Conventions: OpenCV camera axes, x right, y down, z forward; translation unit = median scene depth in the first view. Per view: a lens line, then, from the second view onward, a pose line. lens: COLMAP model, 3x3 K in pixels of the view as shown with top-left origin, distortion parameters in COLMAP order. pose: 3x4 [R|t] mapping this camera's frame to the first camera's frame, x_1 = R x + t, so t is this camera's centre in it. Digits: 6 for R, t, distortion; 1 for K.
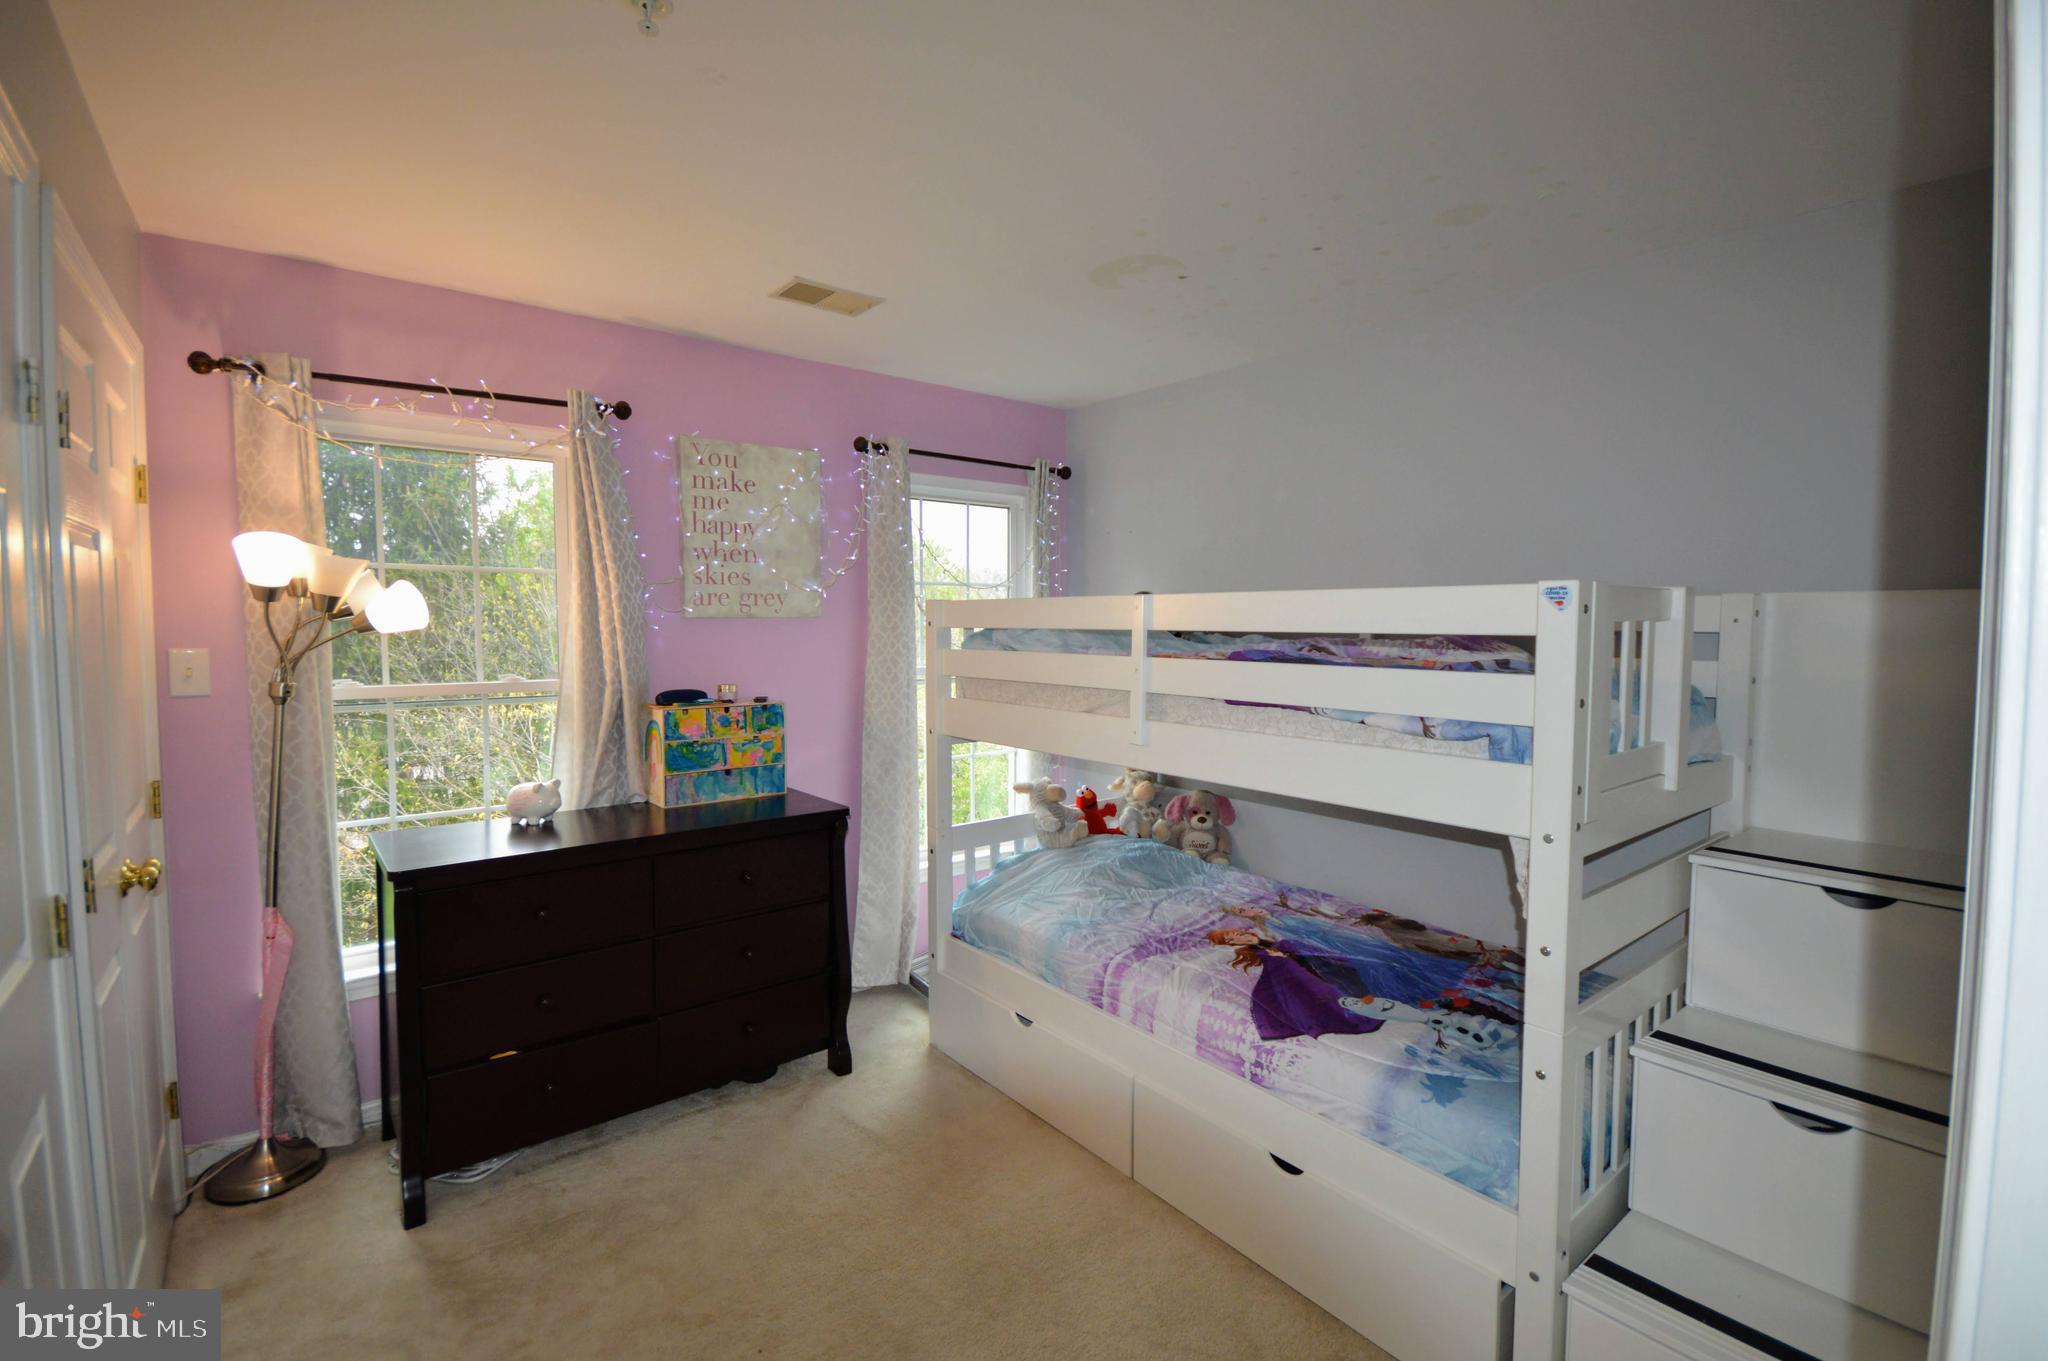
lens RADIAL K [[905.7, 0, 1030.0], [0, 905.7, 668.3], [0, 0, 1]] dist [0.009051, -0.010943]
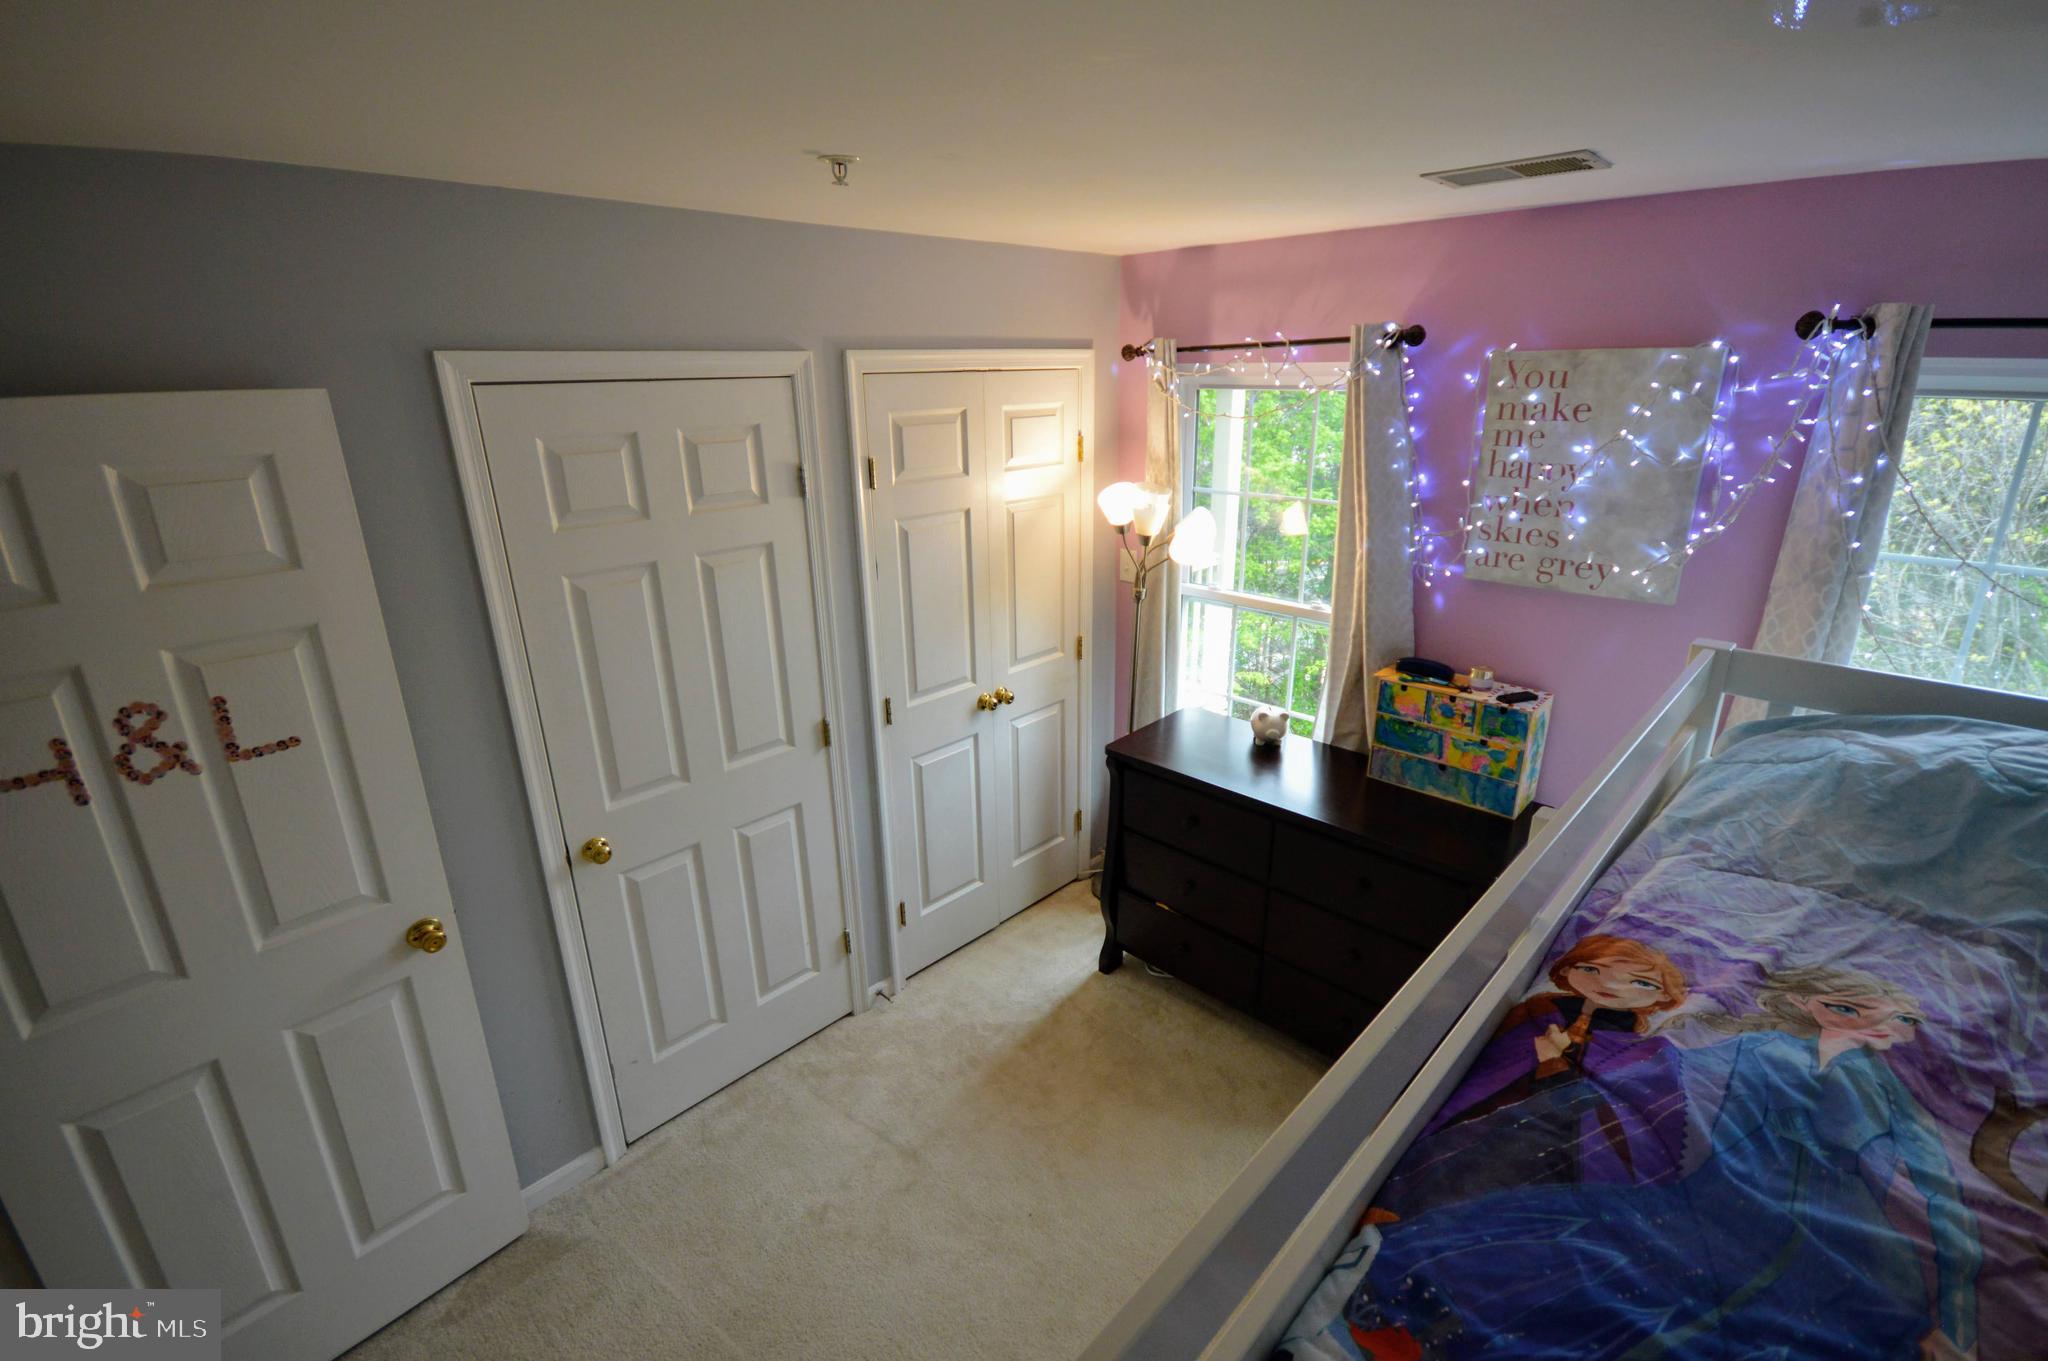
lens RADIAL K [[905.7, 0, 1030.0], [0, 905.7, 668.3], [0, 0, 1]] dist [0.009051, -0.010943]
pose [[0.111296, 0.315243, -0.942462, 0.397663], [-0.037616, 0.949011, 0.312991, -0.224988], [0.993075, 0.000617, 0.117480, 0.500483]]
